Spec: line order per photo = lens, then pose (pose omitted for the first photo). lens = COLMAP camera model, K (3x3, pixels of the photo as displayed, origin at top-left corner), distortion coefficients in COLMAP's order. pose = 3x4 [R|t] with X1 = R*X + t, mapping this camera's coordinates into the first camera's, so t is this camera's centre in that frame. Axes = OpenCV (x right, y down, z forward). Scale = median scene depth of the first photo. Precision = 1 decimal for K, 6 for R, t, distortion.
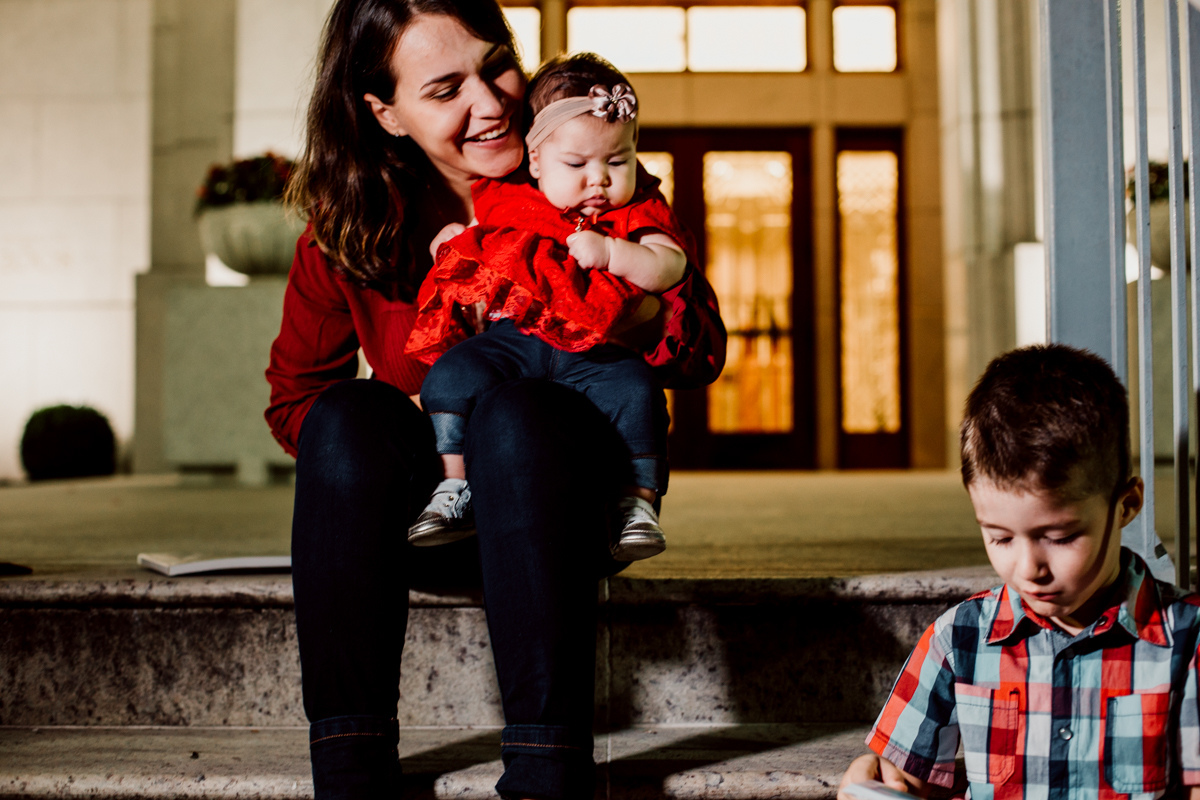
lens RADIAL K [[1767.7, 0, 600.0], [0, 1767.7, 400.0], [0, 0, 1]] dist [-0.141553, 0.092775]
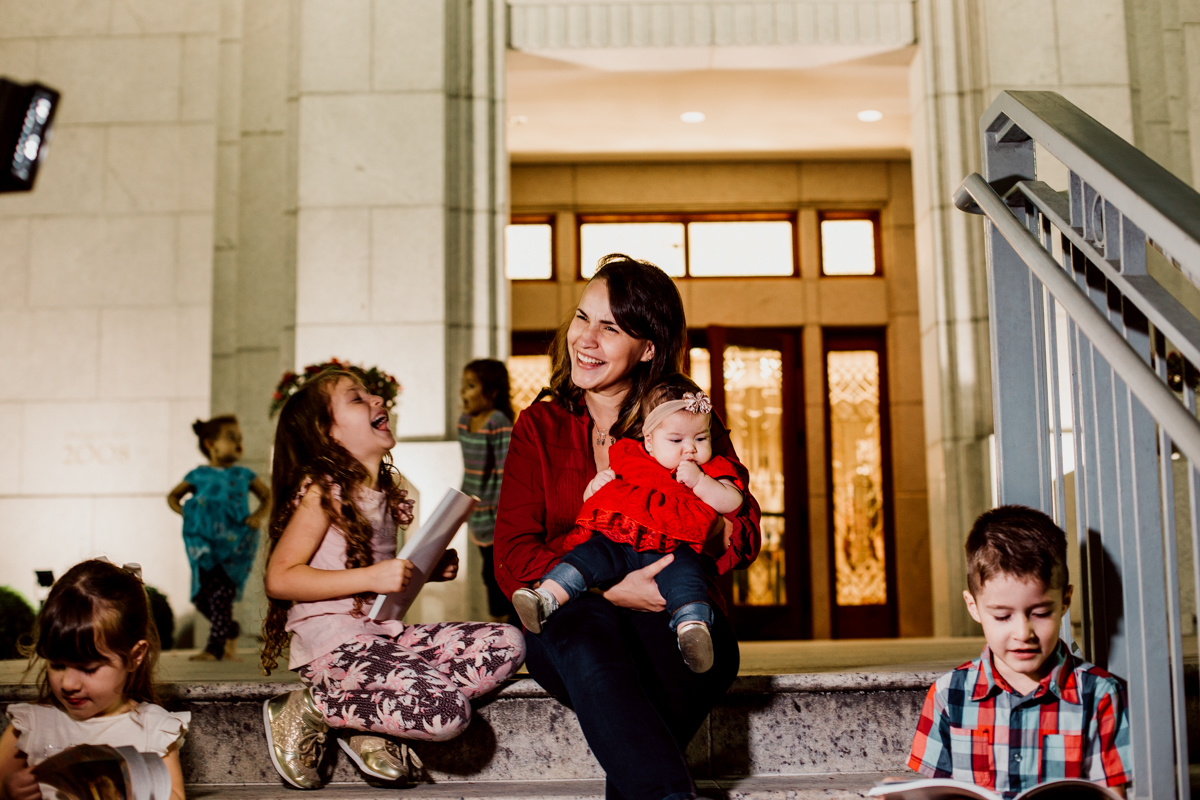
lens RADIAL K [[1743.2, 0, 600.0], [0, 1743.2, 400.0], [0, 0, 1]] dist [-0.140415, 0.094734]
pose [[0.999920, -0.009113, 0.008752, -0.097352], [0.009991, 0.994296, -0.106187, 0.024027], [-0.007735, 0.106266, 0.994308, -0.478531]]
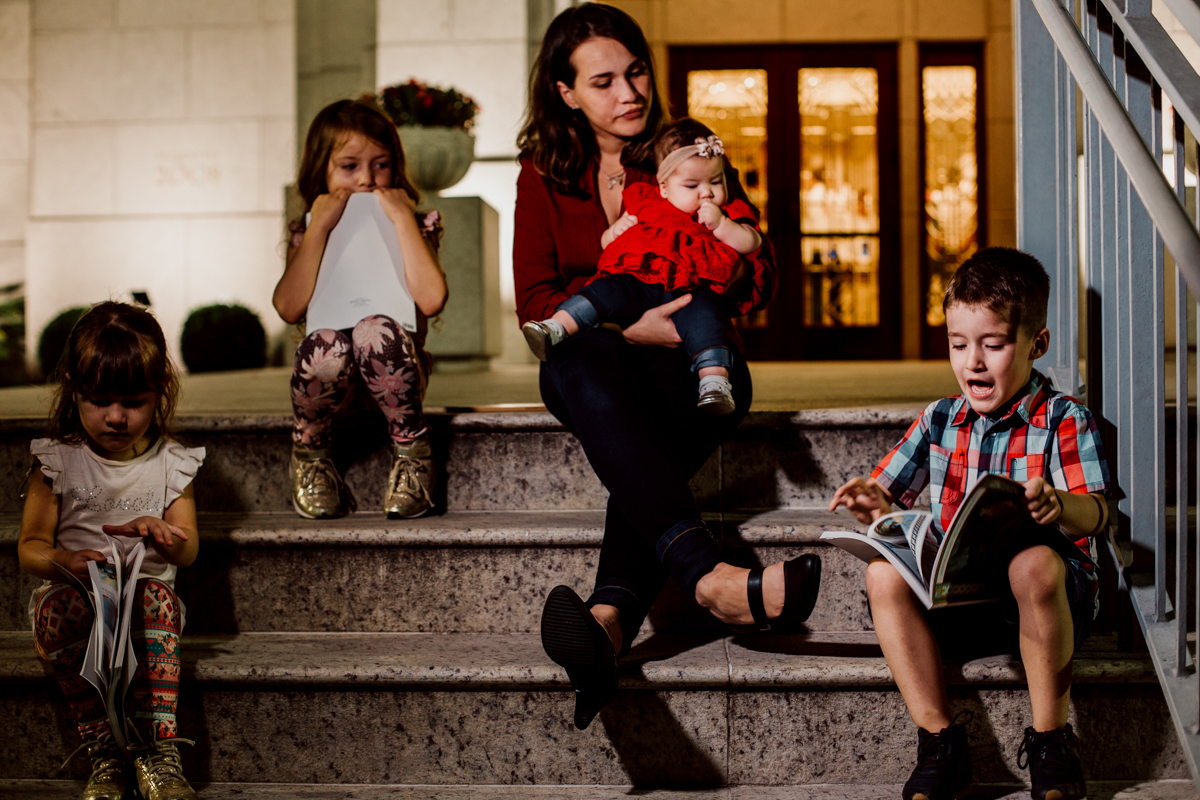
lens RADIAL K [[1747.6, 0, 600.0], [0, 1747.6, 400.0], [0, 0, 1]] dist [-0.141524, 0.098502]
pose [[0.998390, -0.003385, -0.056613, -0.013615], [0.006660, 0.998308, 0.057762, 0.004328], [0.056322, -0.058047, 0.996724, -0.495204]]
